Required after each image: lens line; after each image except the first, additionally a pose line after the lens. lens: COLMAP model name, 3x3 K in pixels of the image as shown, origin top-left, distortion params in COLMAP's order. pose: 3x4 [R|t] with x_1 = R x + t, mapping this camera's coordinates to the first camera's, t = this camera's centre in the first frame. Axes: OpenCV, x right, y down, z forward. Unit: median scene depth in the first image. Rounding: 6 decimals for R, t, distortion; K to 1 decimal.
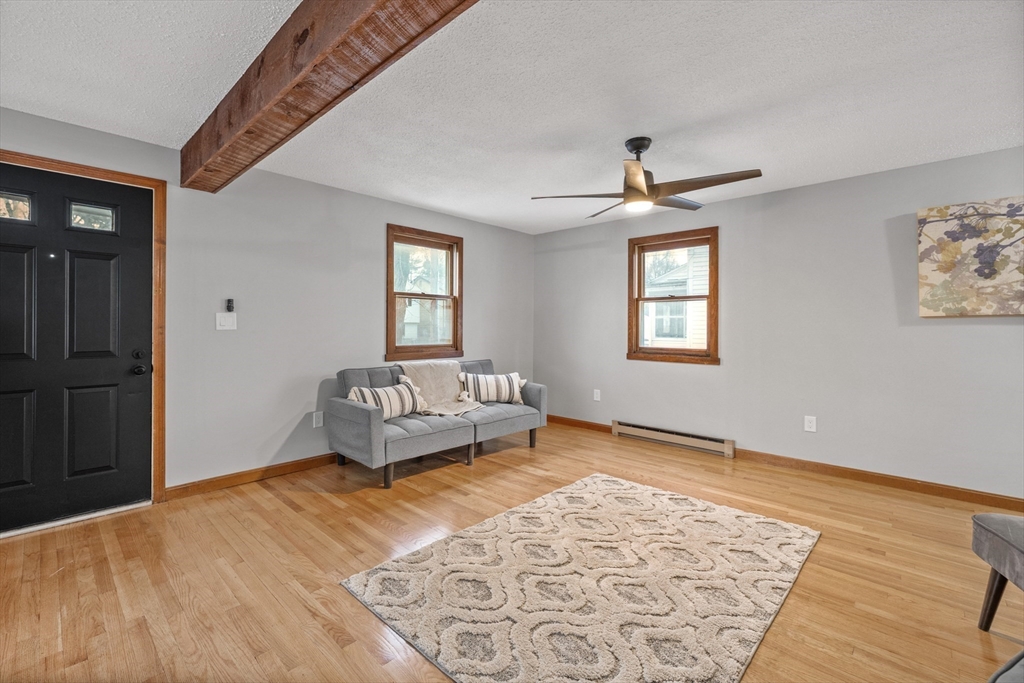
lens RADIAL K [[445.1, 0, 511.9], [0, 445.1, 332.4], [0, 0, 1]] dist [0.002275, -0.000059]
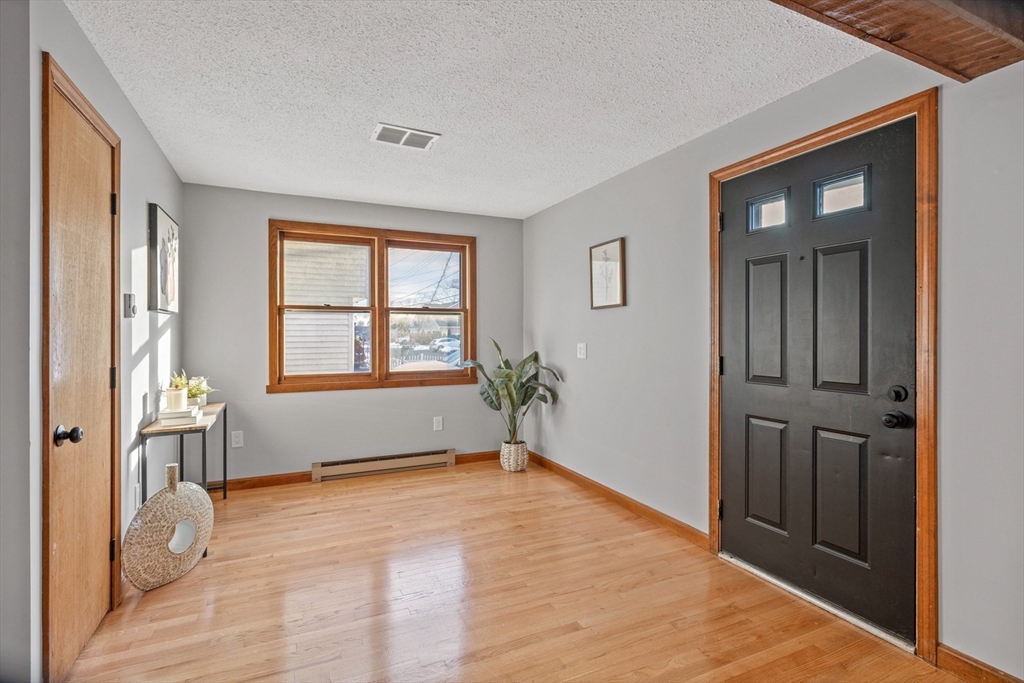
lens RADIAL K [[480.3, 0, 511.4], [0, 480.3, 334.7], [0, 0, 1]] dist [-0.000467, 0.000544]
pose [[-0.372287, -0.006567, -0.928095, -0.027085], [-0.011418, 0.999932, -0.002495, -0.024965], [0.928048, 0.009669, -0.372336, 0.758856]]
